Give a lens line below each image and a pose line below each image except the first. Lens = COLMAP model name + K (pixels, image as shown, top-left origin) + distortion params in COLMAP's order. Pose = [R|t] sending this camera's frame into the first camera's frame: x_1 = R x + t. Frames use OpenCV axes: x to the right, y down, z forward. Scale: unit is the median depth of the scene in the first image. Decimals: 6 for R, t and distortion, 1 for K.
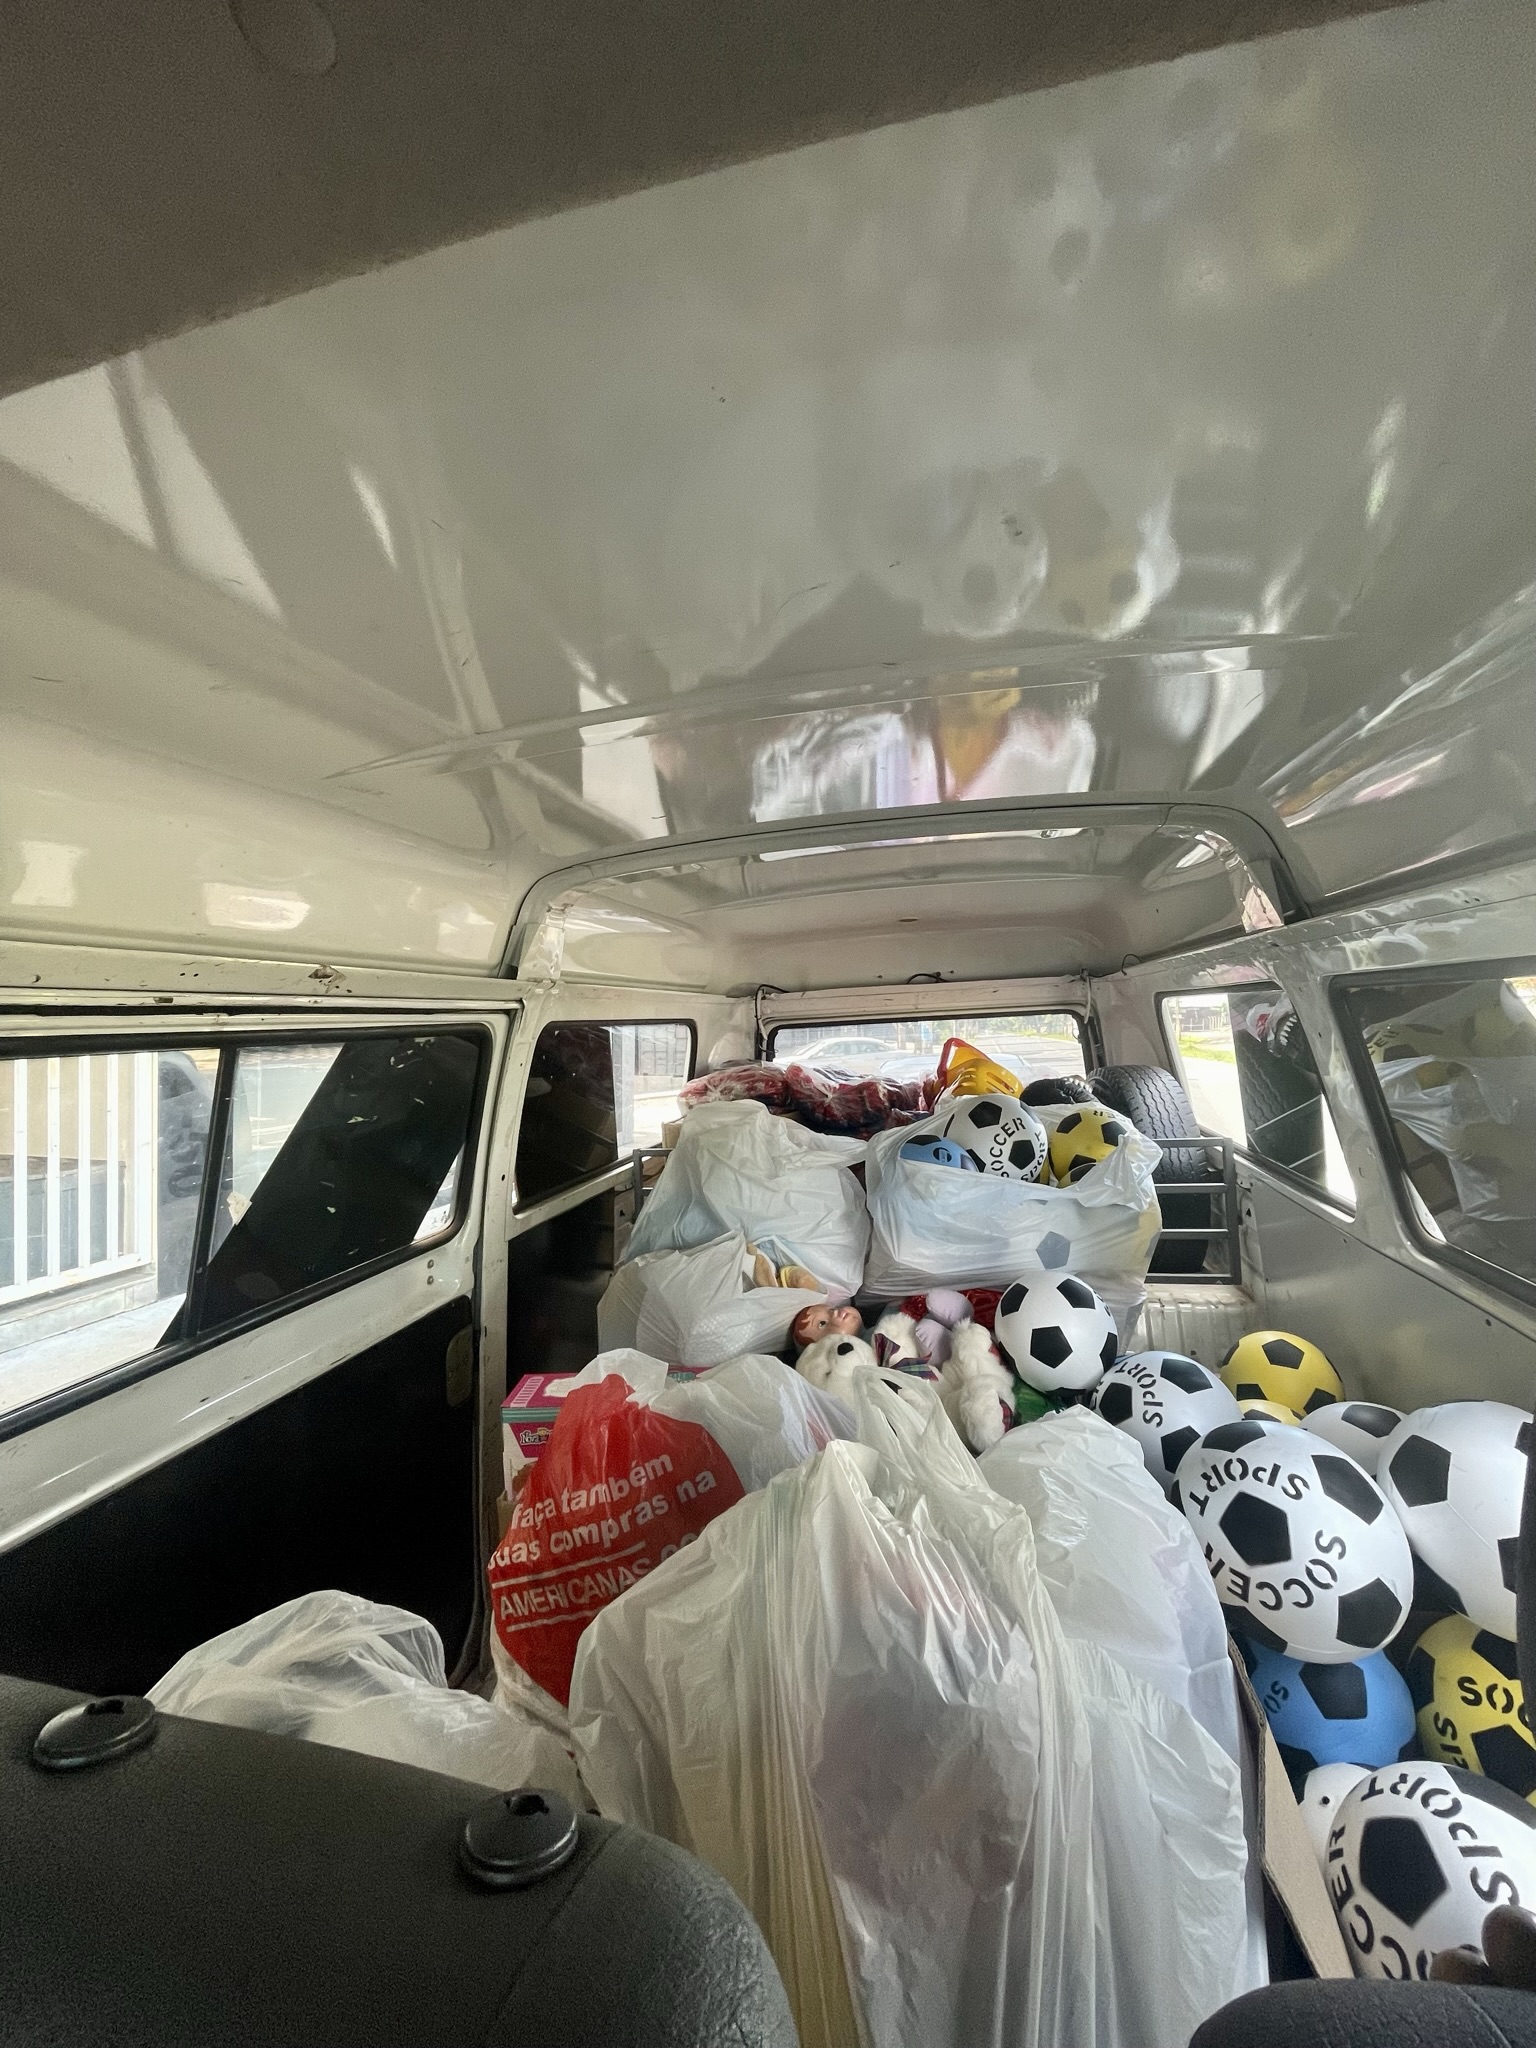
lens RADIAL K [[807.0, 0, 768.0], [0, 807.0, 1024.0], [0, 0, 1]] dist [0.001133, 0.000082]
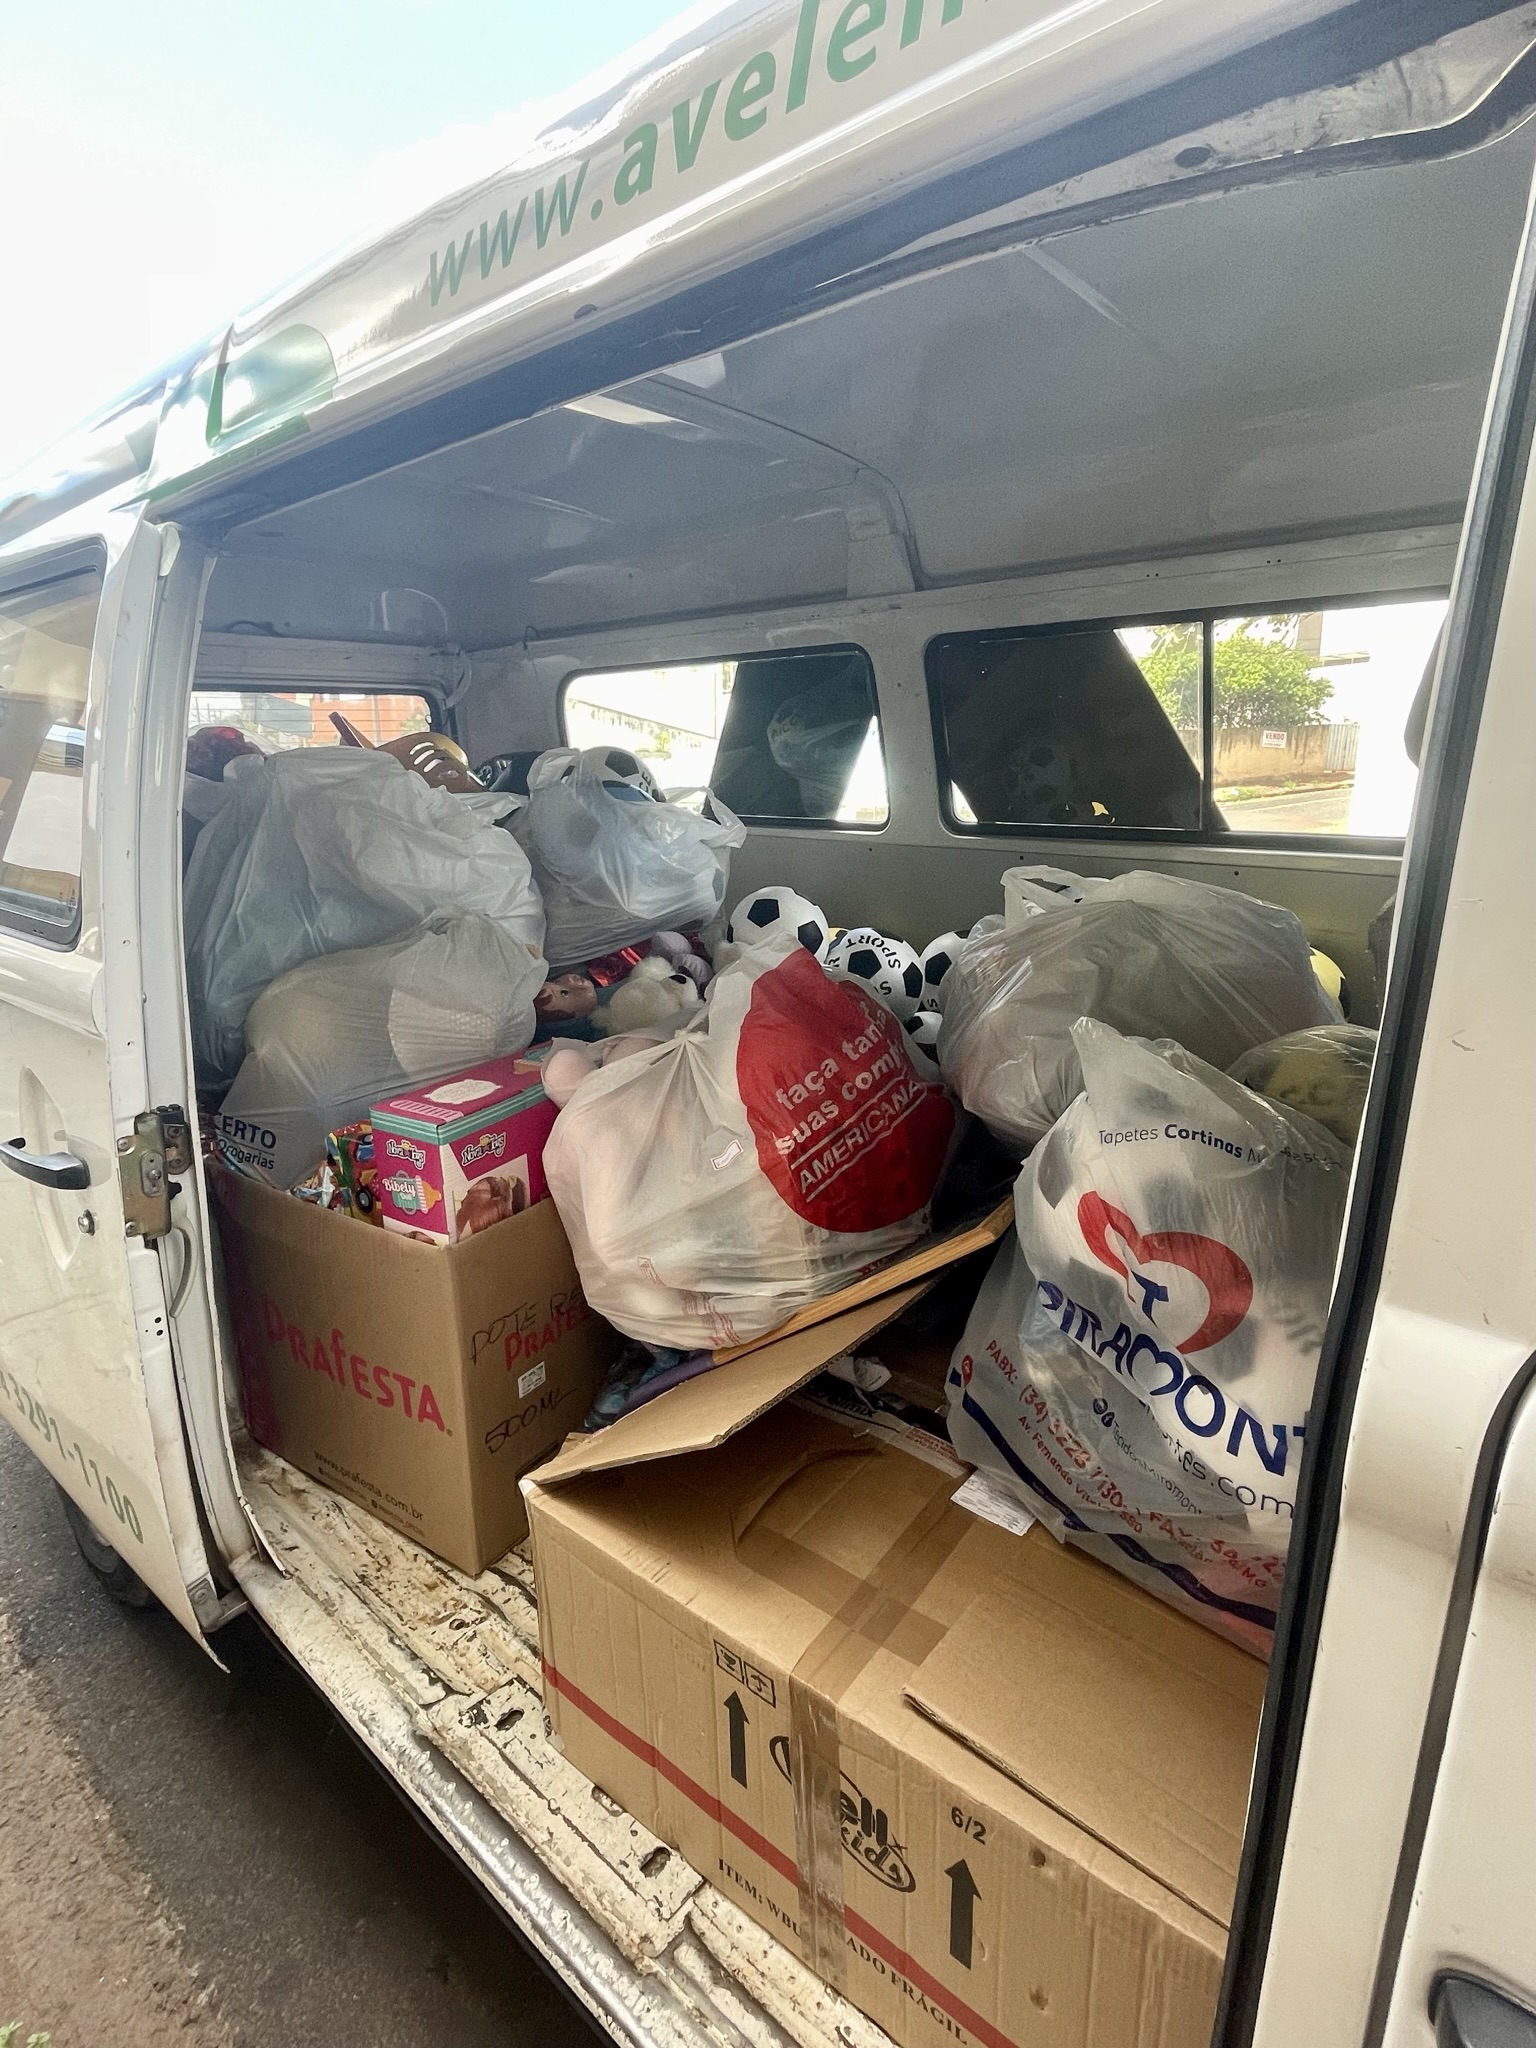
lens RADIAL K [[981.8, 0, 768.0], [0, 981.8, 1024.0], [0, 0, 1]] dist [0.022832, -0.000011]
pose [[0.483210, -0.192659, 0.854044, -1.210847], [-0.006614, 0.974656, 0.223609, 0.259455], [-0.875480, -0.113699, 0.469689, 0.473030]]
